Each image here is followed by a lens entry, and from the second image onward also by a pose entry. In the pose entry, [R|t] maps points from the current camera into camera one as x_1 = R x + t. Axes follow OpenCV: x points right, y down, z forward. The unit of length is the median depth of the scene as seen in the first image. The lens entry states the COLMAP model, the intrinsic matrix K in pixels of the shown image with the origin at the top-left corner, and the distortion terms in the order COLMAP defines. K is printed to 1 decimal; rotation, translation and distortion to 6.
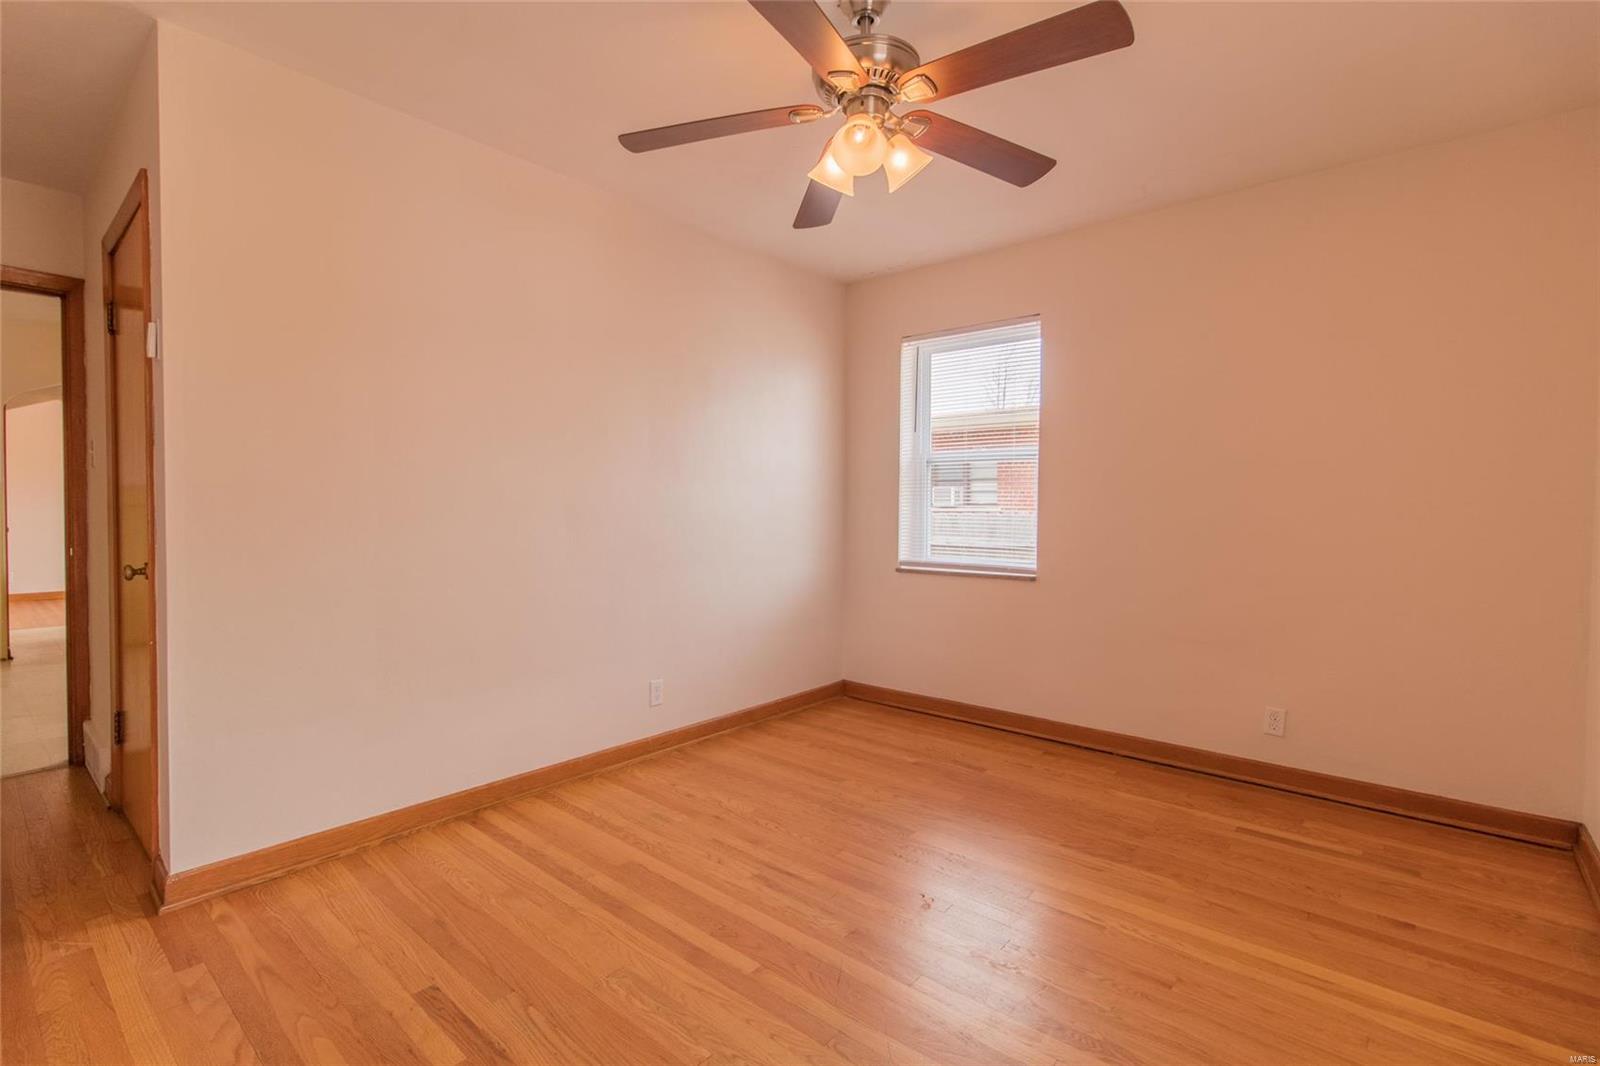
lens RADIAL K [[739.6, 0, 796.4], [0, 739.6, 525.1], [0, 0, 1]] dist [0.001680, 0.000541]
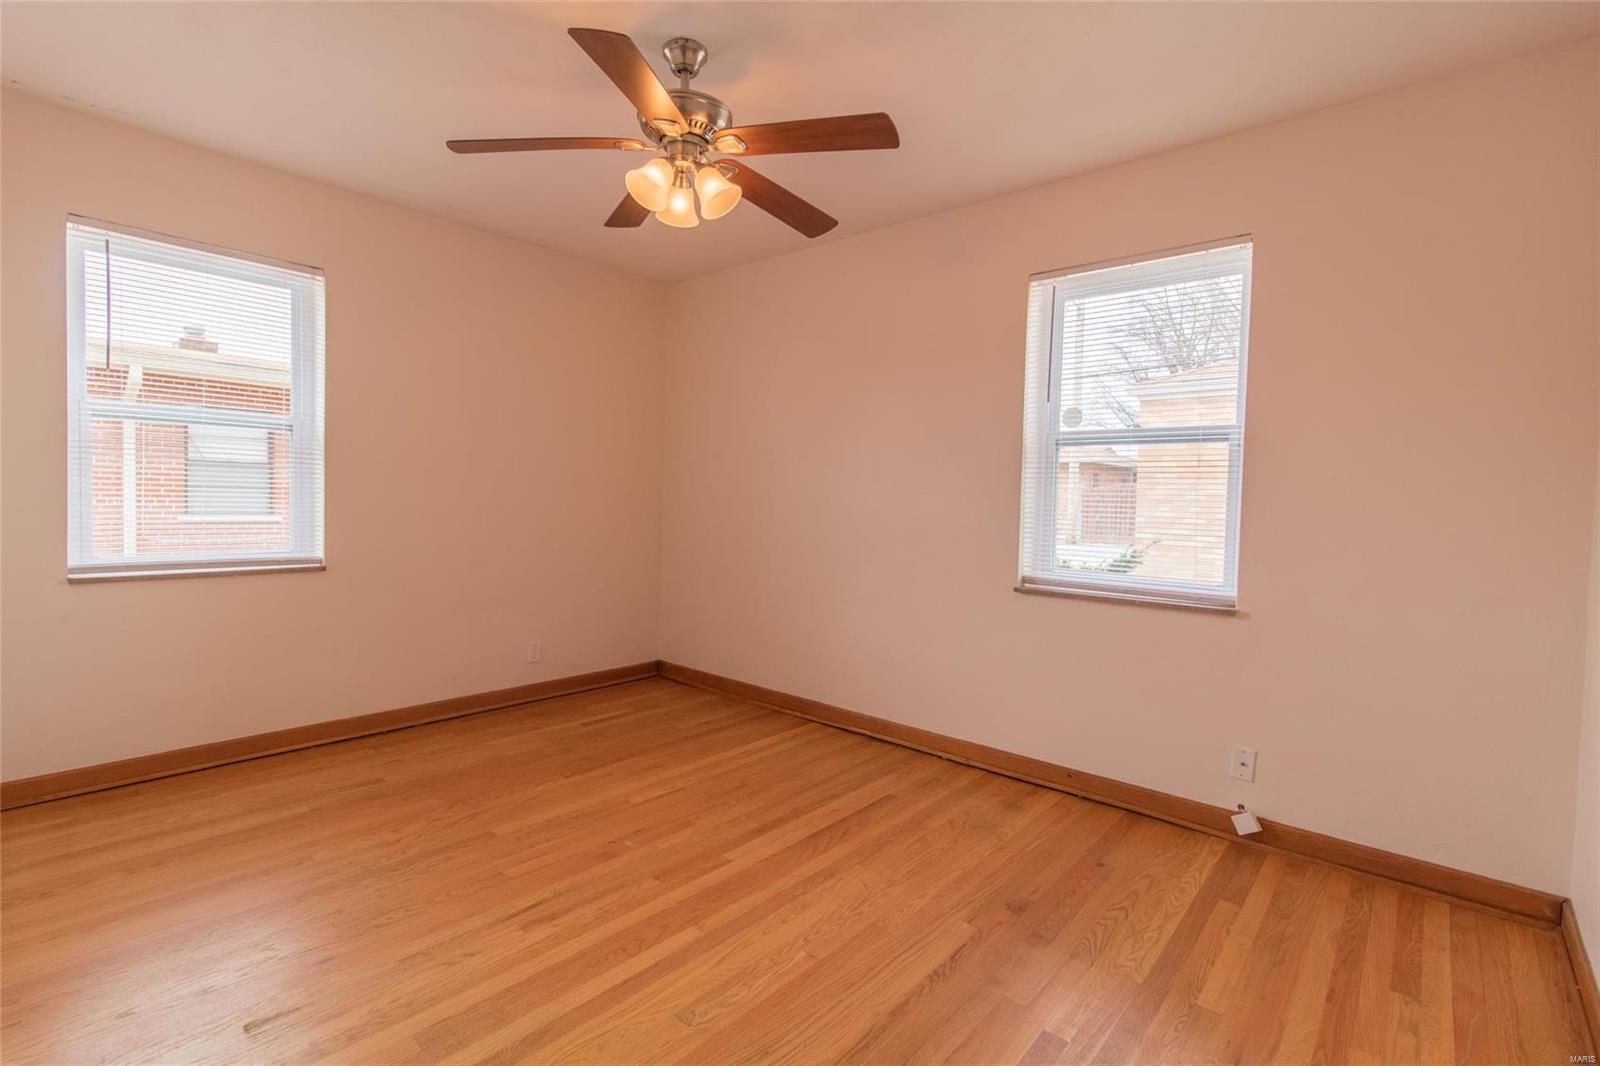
lens RADIAL K [[731.7, 0, 796.8], [0, 731.7, 490.9], [0, 0, 1]] dist [0.000790, 0.000044]
pose [[0.015592, 0.003007, 0.999874, -0.775637], [-0.000314, 0.999995, -0.003003, -0.025444], [-0.999878, -0.000267, 0.015593, 0.578973]]
